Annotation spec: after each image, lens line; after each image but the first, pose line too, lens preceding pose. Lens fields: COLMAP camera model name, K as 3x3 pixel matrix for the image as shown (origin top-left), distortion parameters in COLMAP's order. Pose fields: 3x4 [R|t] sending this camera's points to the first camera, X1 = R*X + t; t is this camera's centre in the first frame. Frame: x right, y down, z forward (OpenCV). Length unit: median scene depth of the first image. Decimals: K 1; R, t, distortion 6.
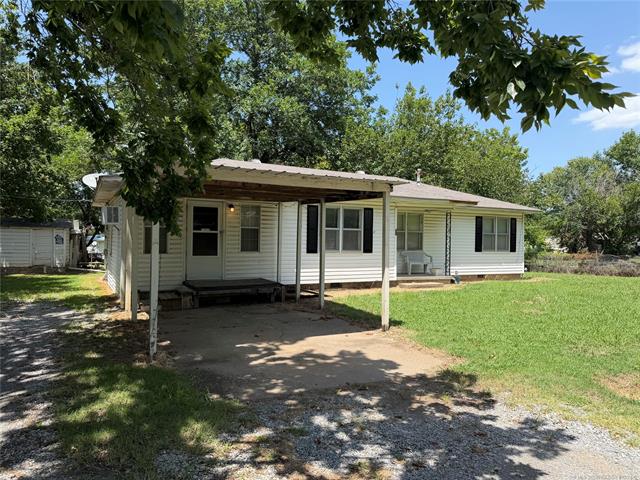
lens RADIAL K [[451.5, 0, 319.1], [0, 451.5, 234.8], [0, 0, 1]] dist [0.043582, -0.058356]
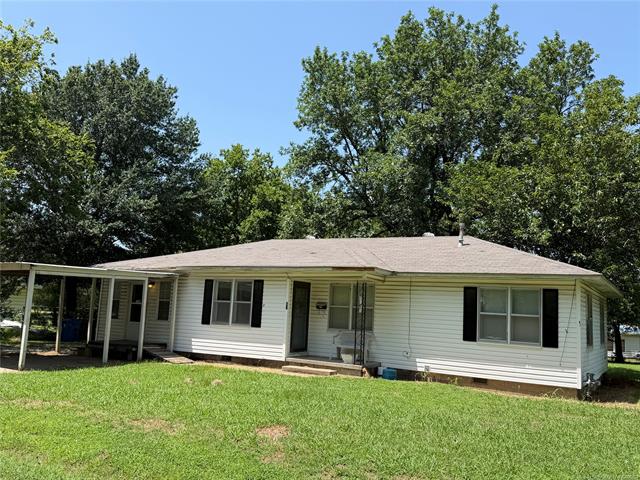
lens RADIAL K [[584.2, 0, 319.5], [0, 584.2, 242.6], [0, 0, 1]] dist [0.073084, 0.000000]
pose [[0.531754, -0.093491, -0.841723, 1.241851], [-0.036753, 0.990404, -0.133224, 0.022940], [0.846101, 0.101779, 0.523215, 0.457230]]
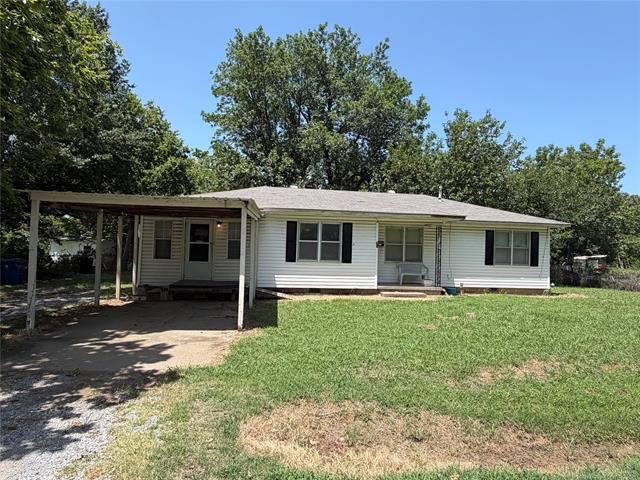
lens RADIAL K [[364.6, 0, 317.8], [0, 364.6, 239.0], [0, 0, 1]] dist [-0.010558, 0.000810]
pose [[0.930715, 0.000338, -0.365745, 0.375818], [-0.009775, 0.999665, -0.023950, 0.003018], [0.365614, 0.025866, 0.930407, 0.131969]]
